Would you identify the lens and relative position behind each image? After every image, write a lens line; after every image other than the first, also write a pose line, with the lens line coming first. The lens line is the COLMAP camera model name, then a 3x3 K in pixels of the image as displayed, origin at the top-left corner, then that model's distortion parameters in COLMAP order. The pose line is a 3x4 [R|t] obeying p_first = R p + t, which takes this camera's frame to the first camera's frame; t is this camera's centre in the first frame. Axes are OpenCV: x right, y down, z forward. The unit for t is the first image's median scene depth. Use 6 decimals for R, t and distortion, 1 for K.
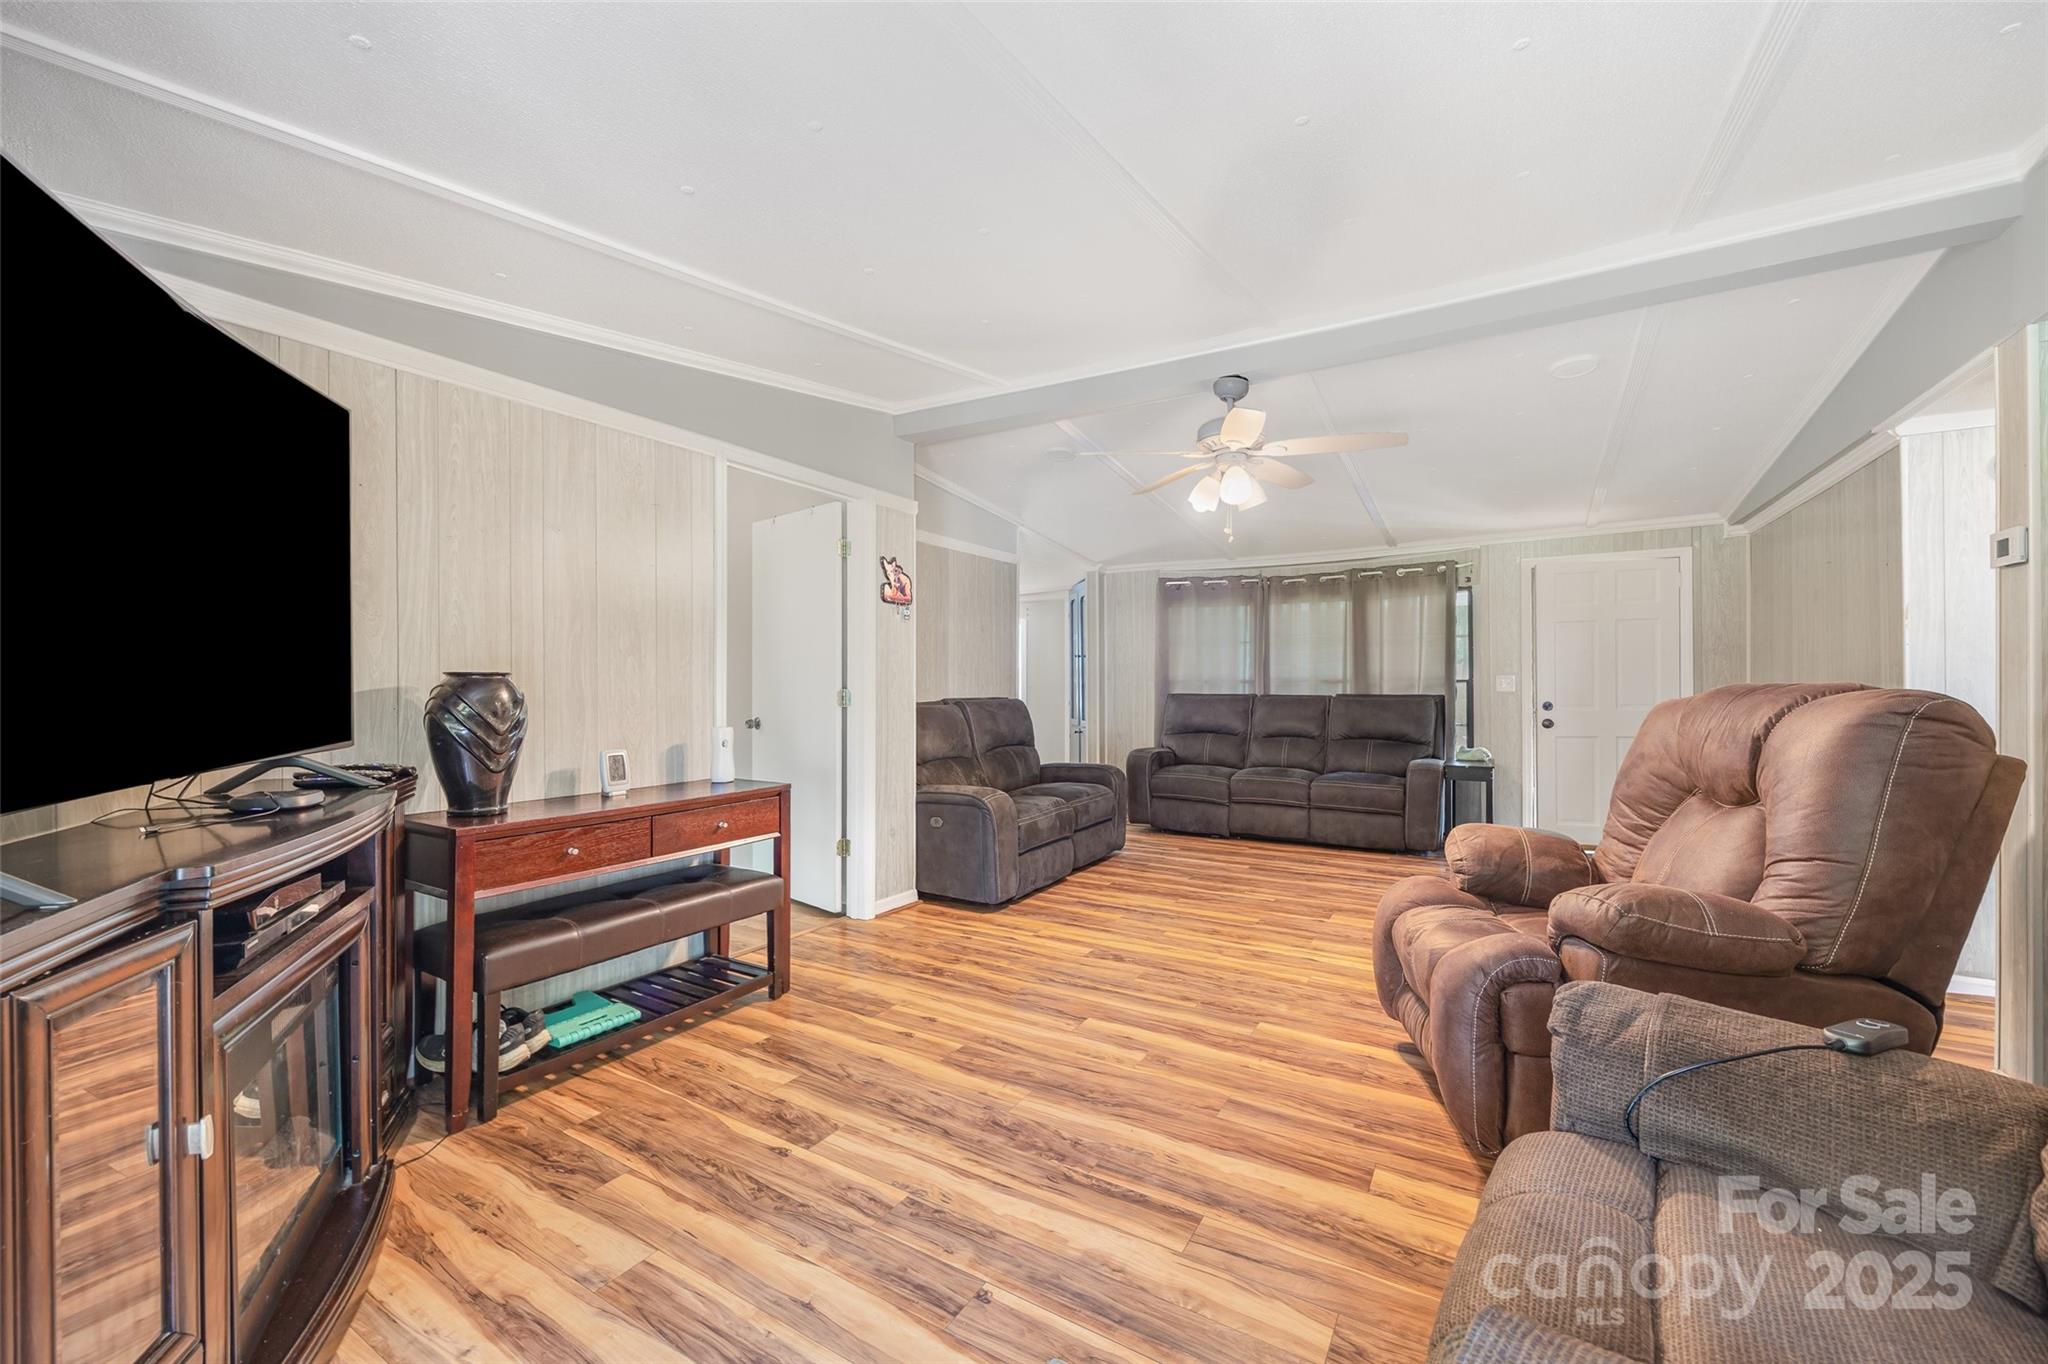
lens RADIAL K [[785.3, 0, 1012.4], [0, 785.3, 688.3], [0, 0, 1]] dist [-0.004878, -0.001440]
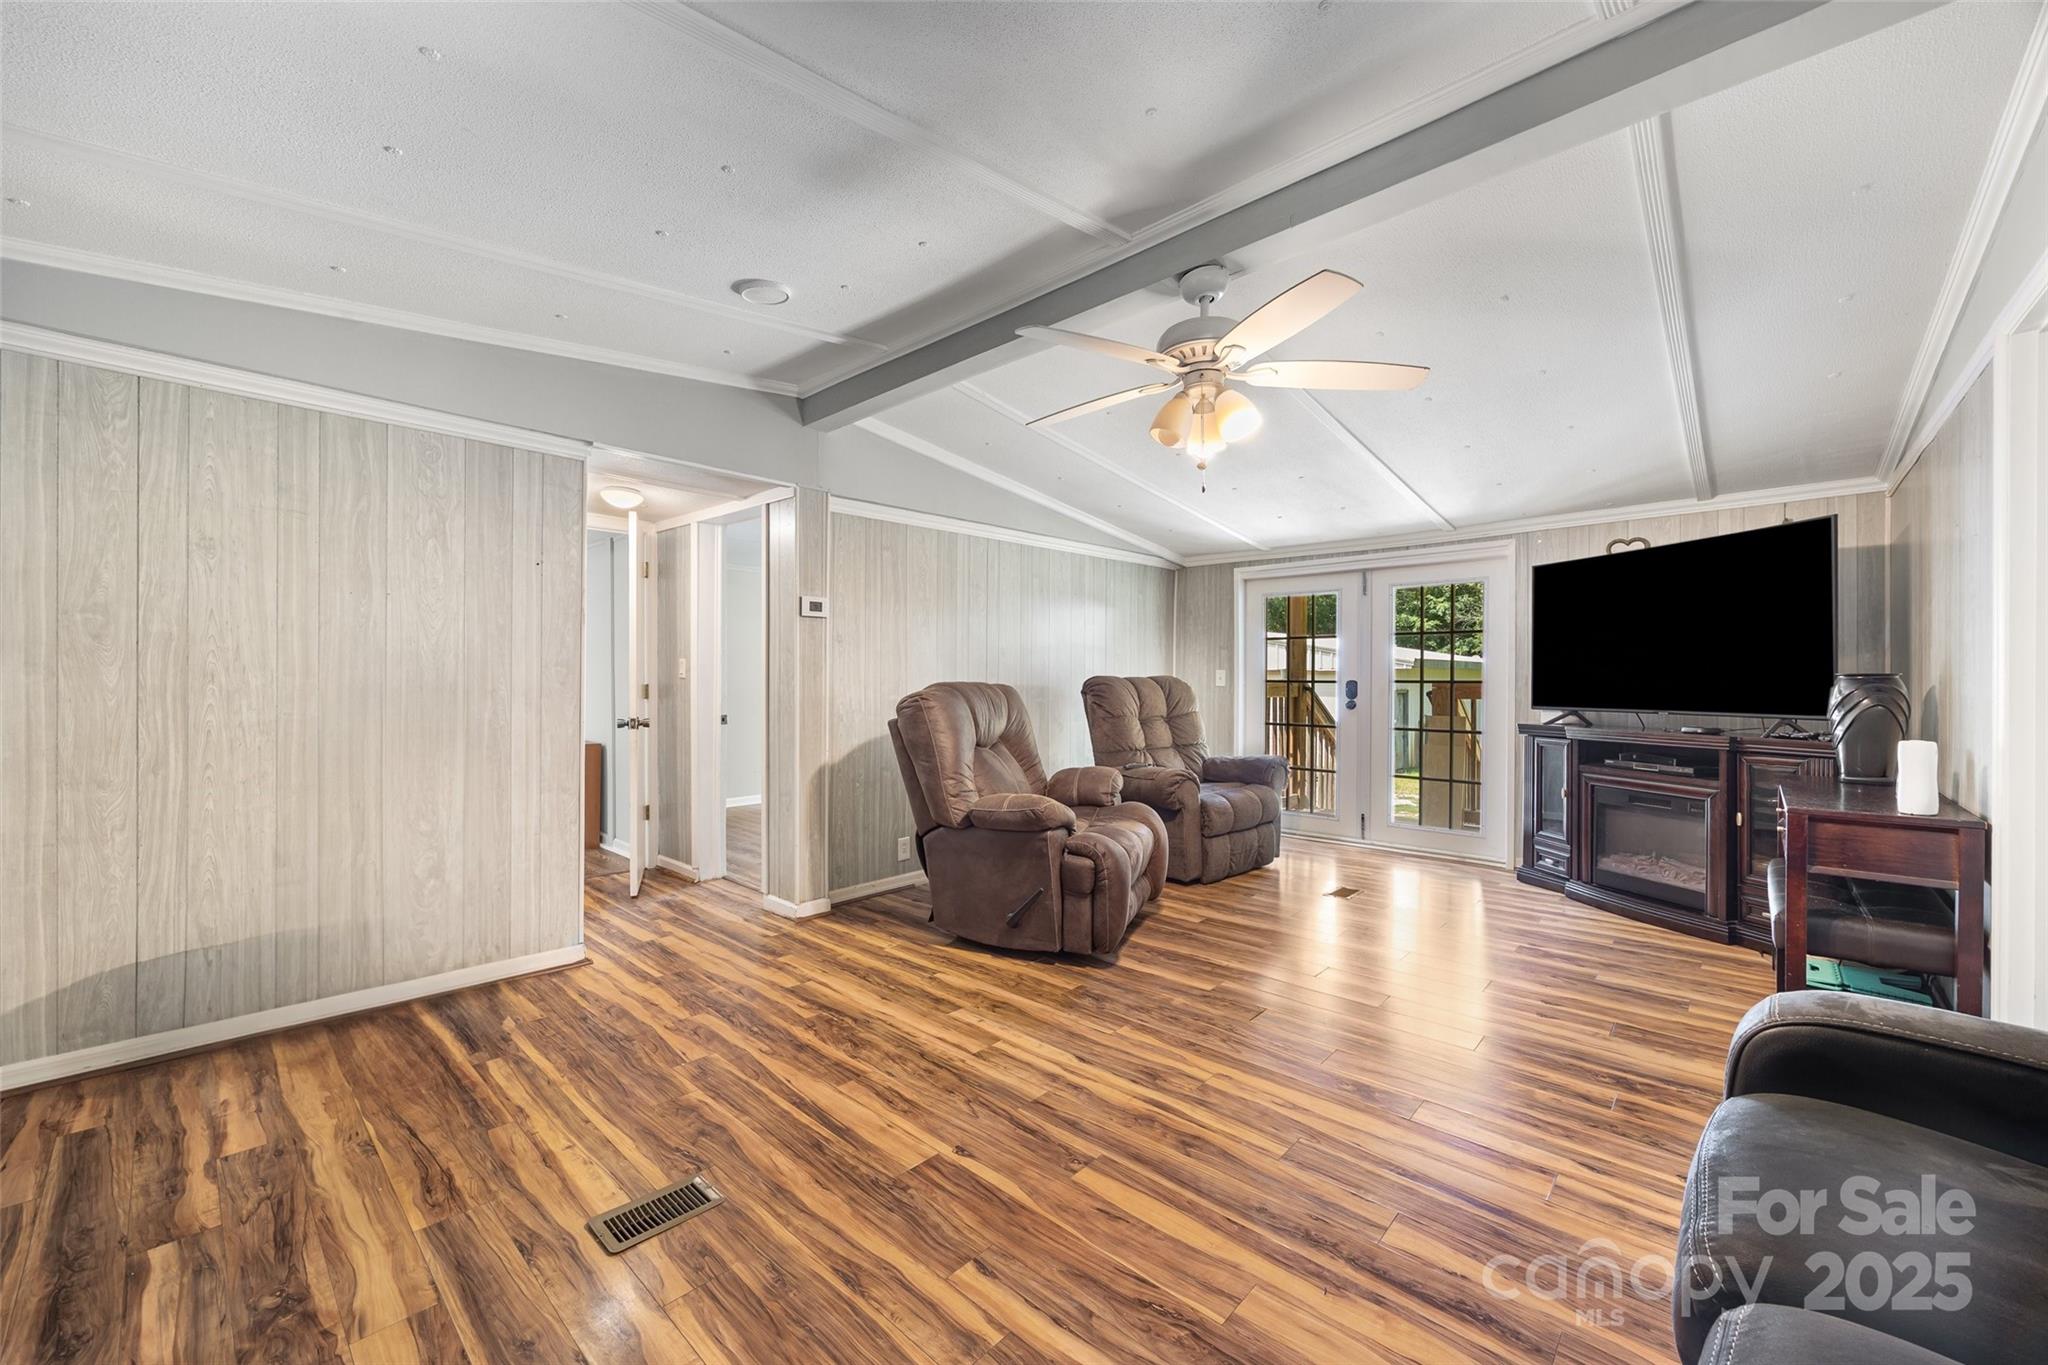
lens RADIAL K [[785.3, 0, 1008.7], [0, 785.3, 669.0], [0, 0, 1]] dist [-0.004878, -0.001440]
pose [[-0.978819, -0.000750, 0.204727, 0.186347], [-0.001662, 0.999989, -0.004284, -0.009104], [-0.204722, -0.004533, -0.978810, 1.080435]]
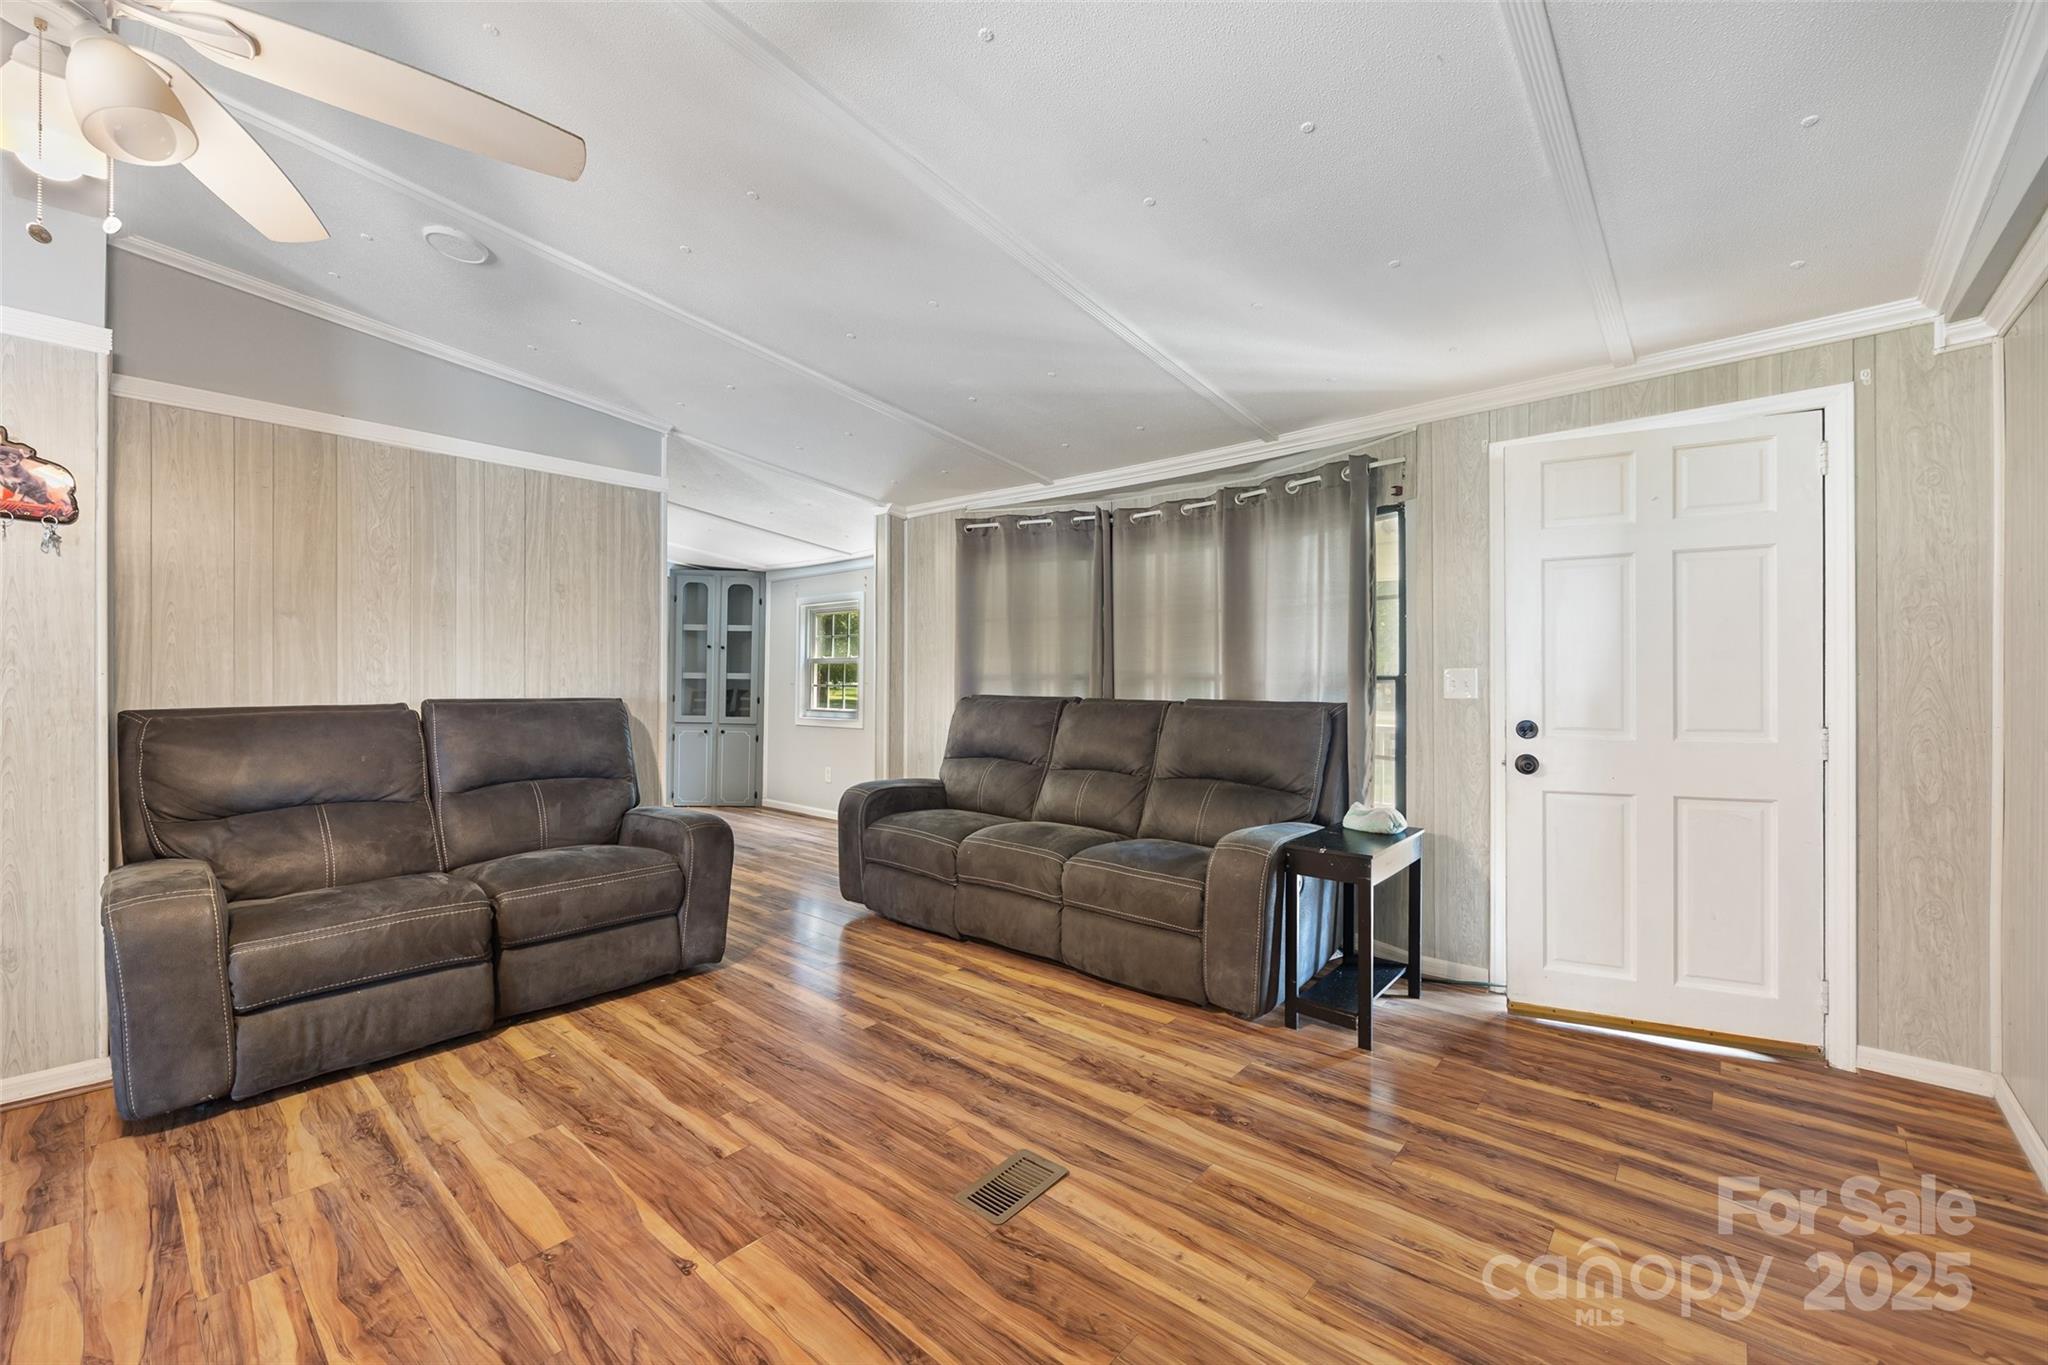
lens RADIAL K [[785.3, 0, 1014.9], [0, 785.3, 683.6], [0, 0, 1]] dist [-0.004878, -0.001440]
pose [[0.986612, 0.009985, -0.162780, 0.447842], [-0.010382, 0.999945, -0.001587, -0.002205], [0.162755, 0.003256, 0.986661, 0.459444]]
